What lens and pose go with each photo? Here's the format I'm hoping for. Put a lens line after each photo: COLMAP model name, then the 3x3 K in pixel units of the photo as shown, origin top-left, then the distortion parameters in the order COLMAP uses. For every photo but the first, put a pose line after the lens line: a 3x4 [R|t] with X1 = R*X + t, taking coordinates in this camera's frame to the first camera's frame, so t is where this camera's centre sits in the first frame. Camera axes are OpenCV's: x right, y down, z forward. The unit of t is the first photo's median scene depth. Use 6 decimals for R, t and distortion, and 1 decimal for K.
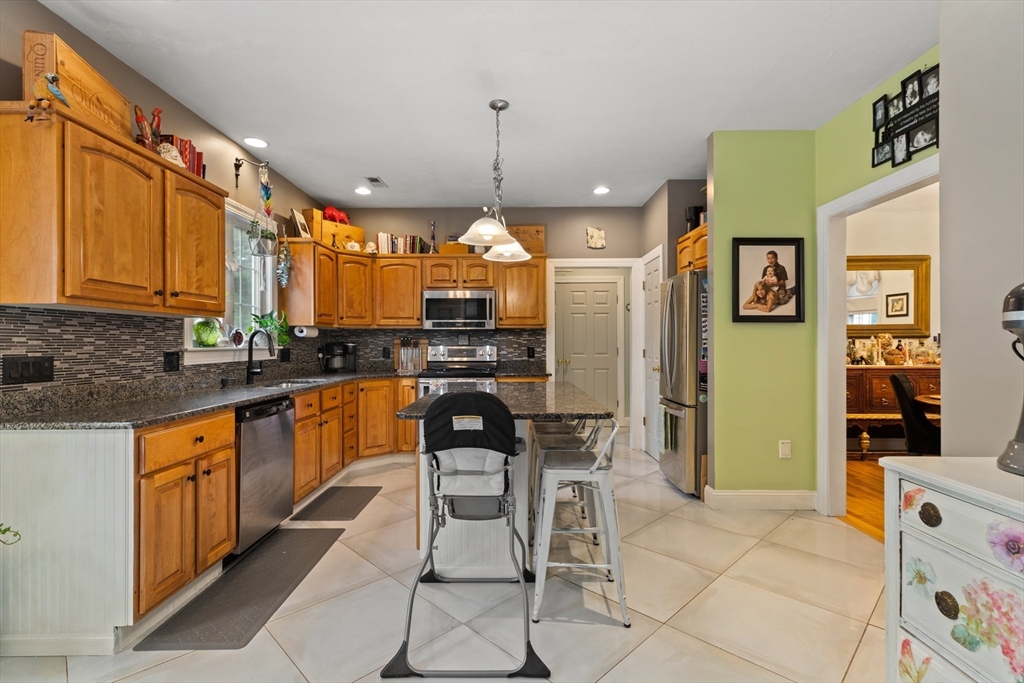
lens RADIAL K [[469.1, 0, 510.6], [0, 469.1, 342.1], [0, 0, 1]] dist [0.005478, -0.001177]
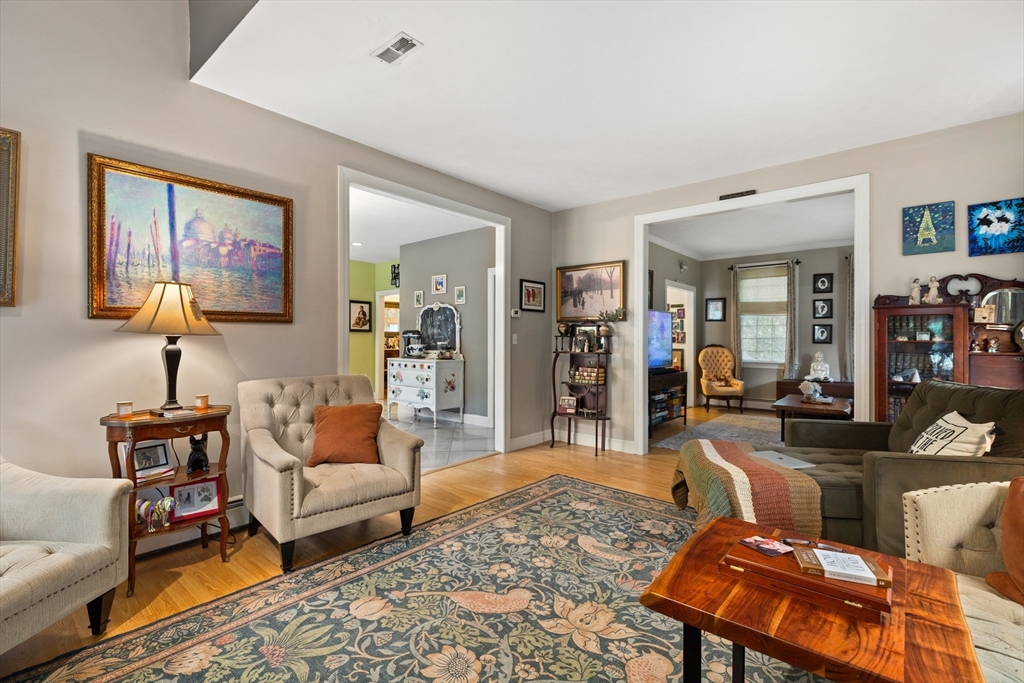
lens RADIAL K [[469.1, 0, 509.0], [0, 469.1, 339.8], [0, 0, 1]] dist [0.005478, -0.001177]
pose [[0.645450, 0.006012, 0.763779, -0.944049], [-0.008454, 0.999964, -0.000727, -0.000625], [-0.763756, -0.005988, 0.645477, -1.374836]]
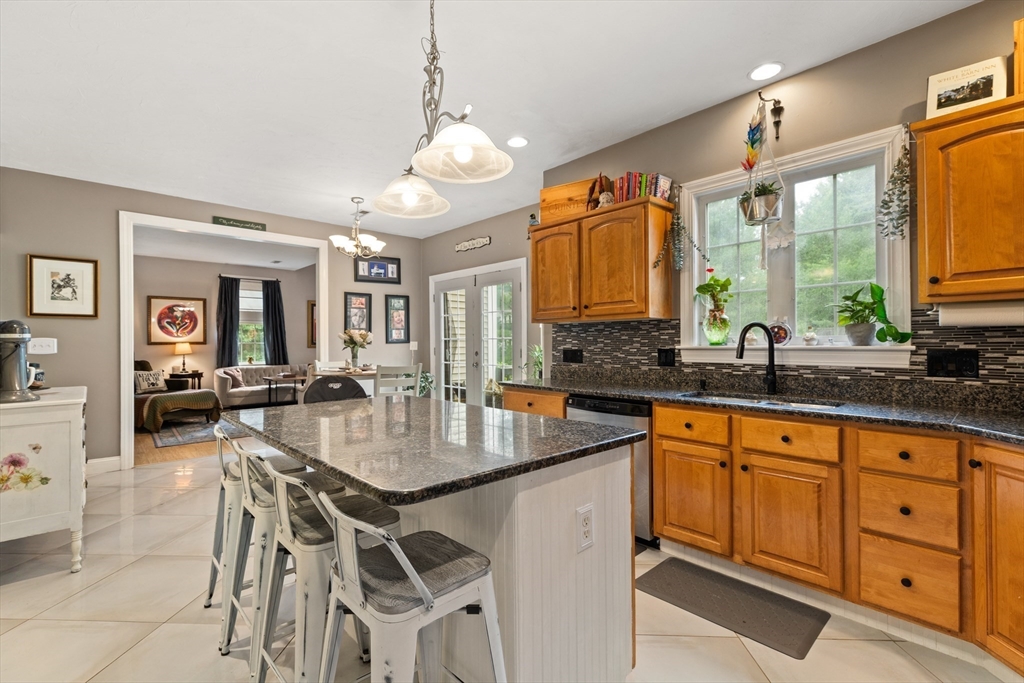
lens RADIAL K [[469.1, 0, 513.9], [0, 469.1, 342.6], [0, 0, 1]] dist [0.005478, -0.001177]
pose [[-0.740143, 0.007411, -0.672408, 0.265662], [0.010243, 0.999948, -0.000254, 0.001209], [0.672371, -0.007075, -0.740180, 1.345374]]
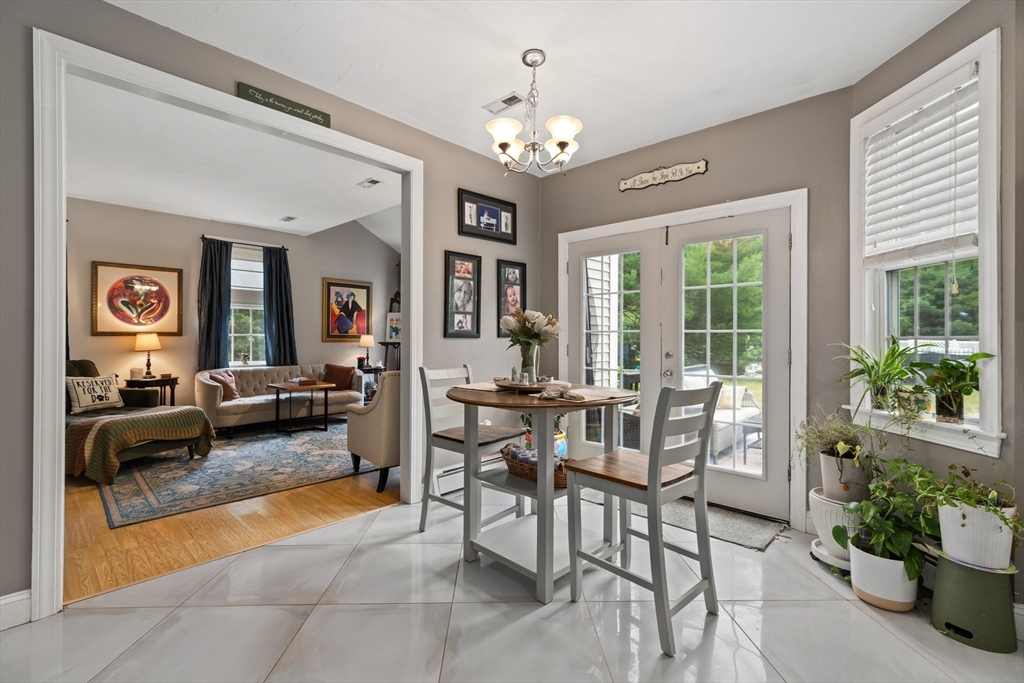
lens RADIAL K [[469.1, 0, 512.6], [0, 469.1, 337.2], [0, 0, 1]] dist [0.005478, -0.001177]
pose [[-0.688268, 0.000400, -0.725456, 0.209619], [0.000638, 1.000000, -0.000054, -0.001000], [0.725456, -0.000500, -0.688268, 0.452272]]
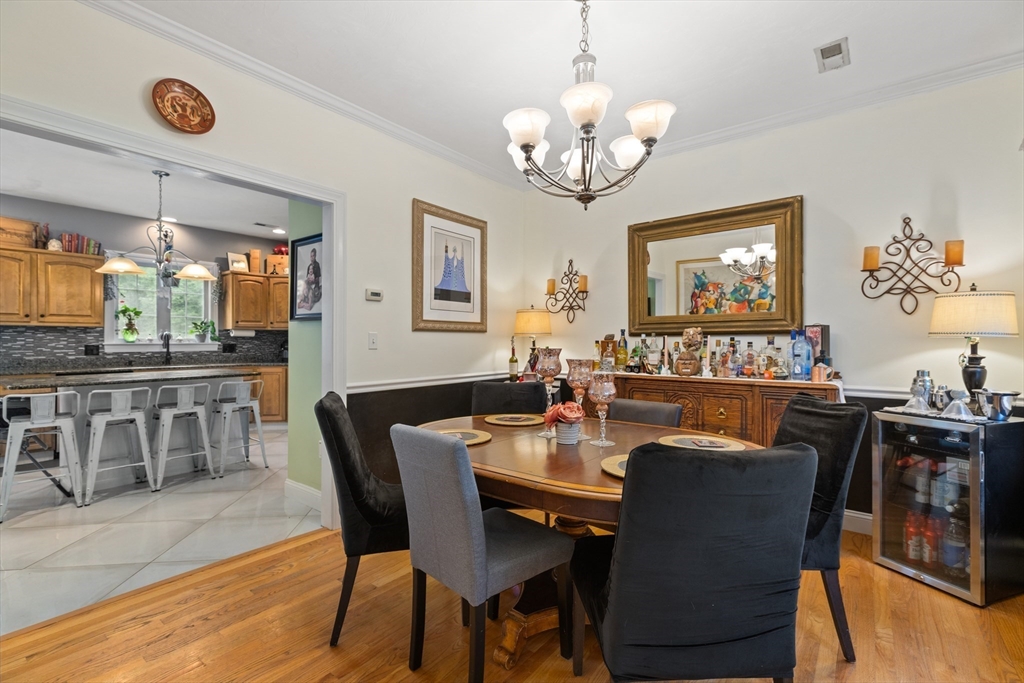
lens RADIAL K [[469.1, 0, 509.2], [0, 469.1, 336.1], [0, 0, 1]] dist [0.005478, -0.001177]
pose [[0.786676, -0.003548, -0.617356, 1.472802], [-0.000918, 0.999976, -0.006917, -0.002604], [0.617365, 0.006008, 0.786654, 0.465595]]
